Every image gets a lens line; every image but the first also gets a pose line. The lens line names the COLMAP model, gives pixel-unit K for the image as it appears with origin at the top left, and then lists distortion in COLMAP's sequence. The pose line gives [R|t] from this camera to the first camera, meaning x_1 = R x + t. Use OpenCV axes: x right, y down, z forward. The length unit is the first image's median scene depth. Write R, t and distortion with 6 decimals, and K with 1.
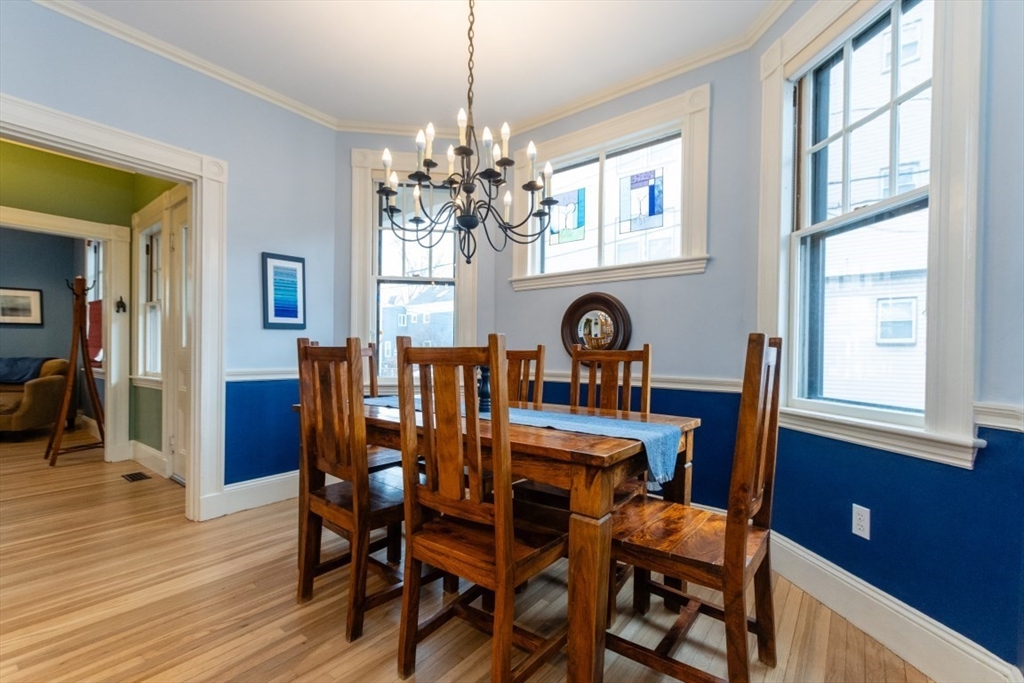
lens RADIAL K [[441.9, 0, 512.9], [0, 441.9, 351.6], [0, 0, 1]] dist [0.005557, -0.000971]
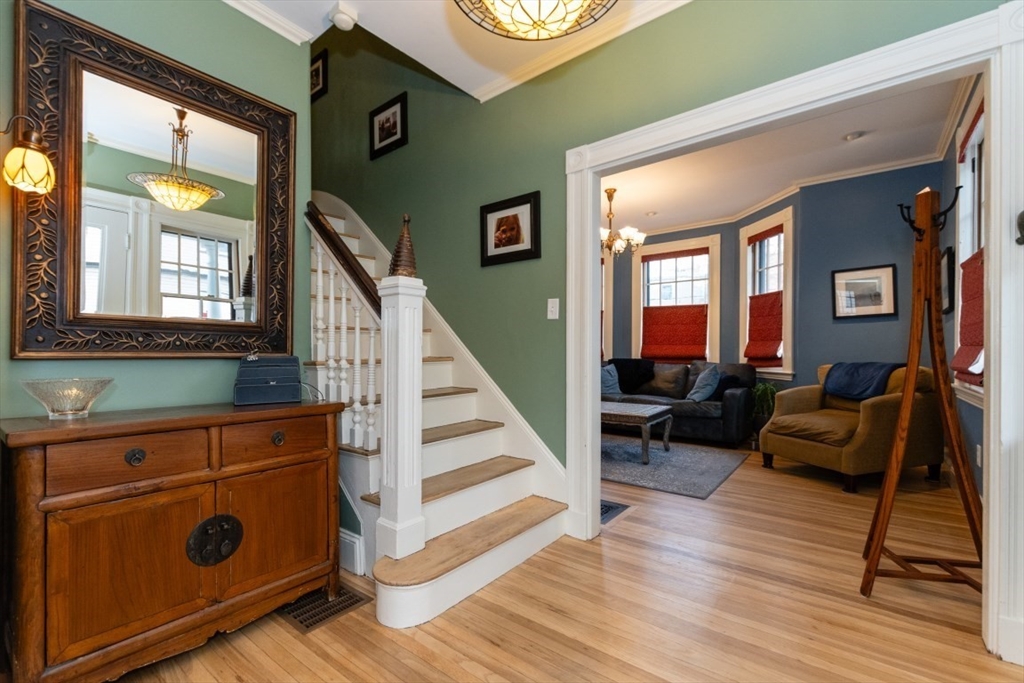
lens RADIAL K [[441.9, 0, 512.9], [0, 441.9, 351.6], [0, 0, 1]] dist [0.005557, -0.000971]
pose [[-0.009175, -0.004029, -0.999950, -0.414835], [-0.001531, 0.999991, -0.004015, -0.000235], [0.999957, 0.001494, -0.009181, 0.465231]]
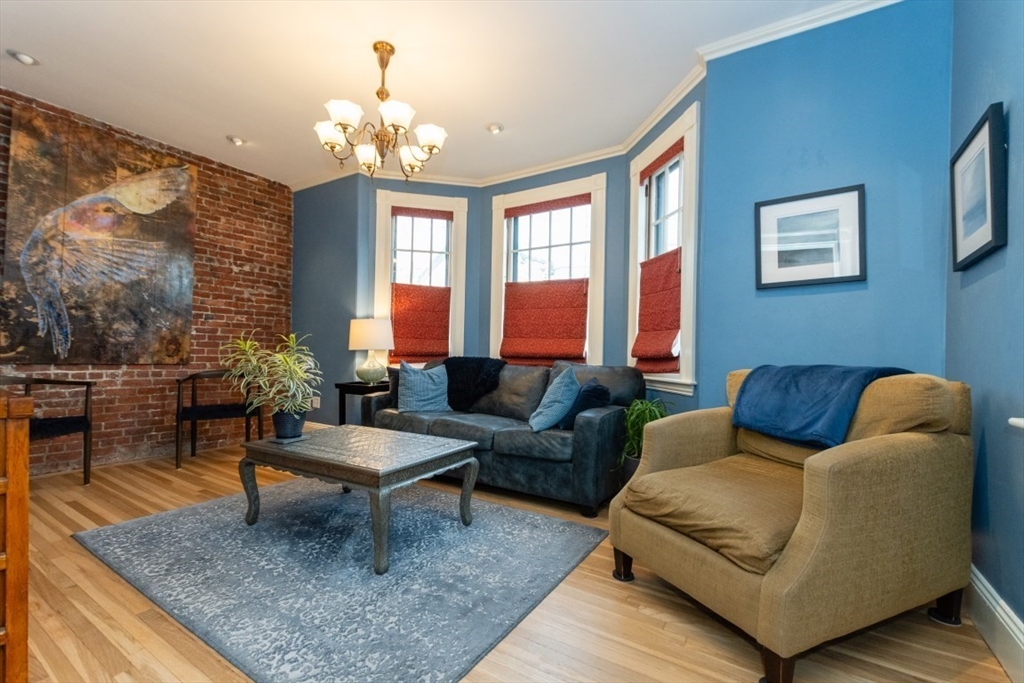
lens RADIAL K [[441.9, 0, 512.9], [0, 441.9, 351.6], [0, 0, 1]] dist [0.005557, -0.000971]
pose [[0.085894, -0.009808, -0.996256, -0.800902], [-0.017136, 0.999789, -0.011320, 0.010600], [0.996157, 0.018044, 0.085708, 0.757233]]
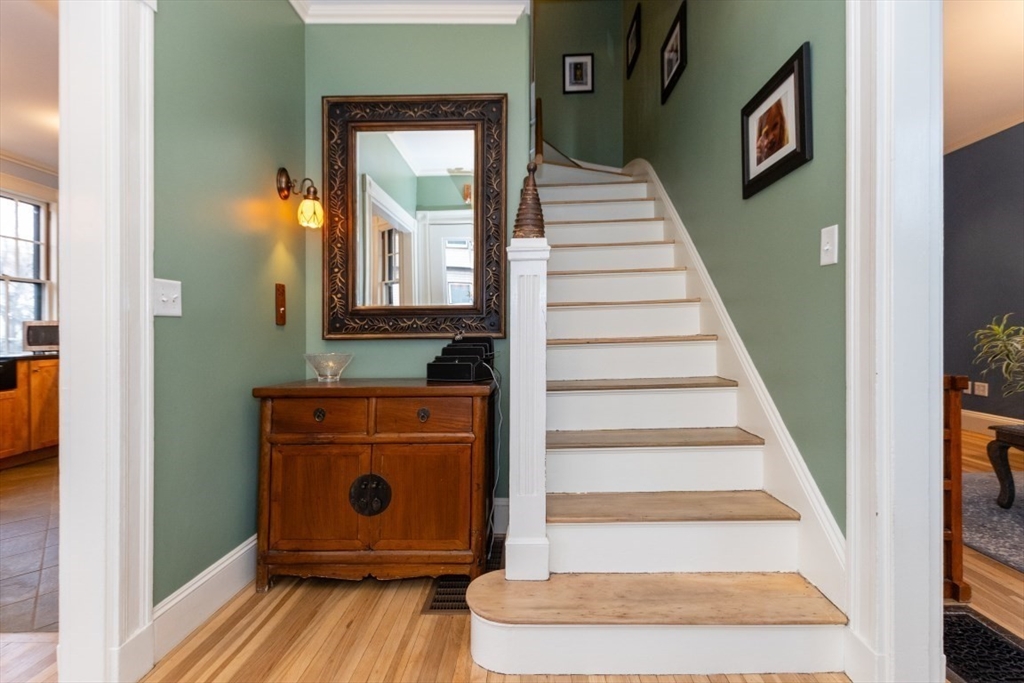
lens RADIAL K [[459.1, 0, 528.3], [0, 459.1, 331.4], [0, 0, 1]] dist [0.004425, -0.000186]
pose [[-0.807292, 0.008281, -0.590094, -0.591605], [0.013998, 0.999889, -0.005118, 0.001056], [0.589986, -0.012392, -0.807319, 0.620054]]
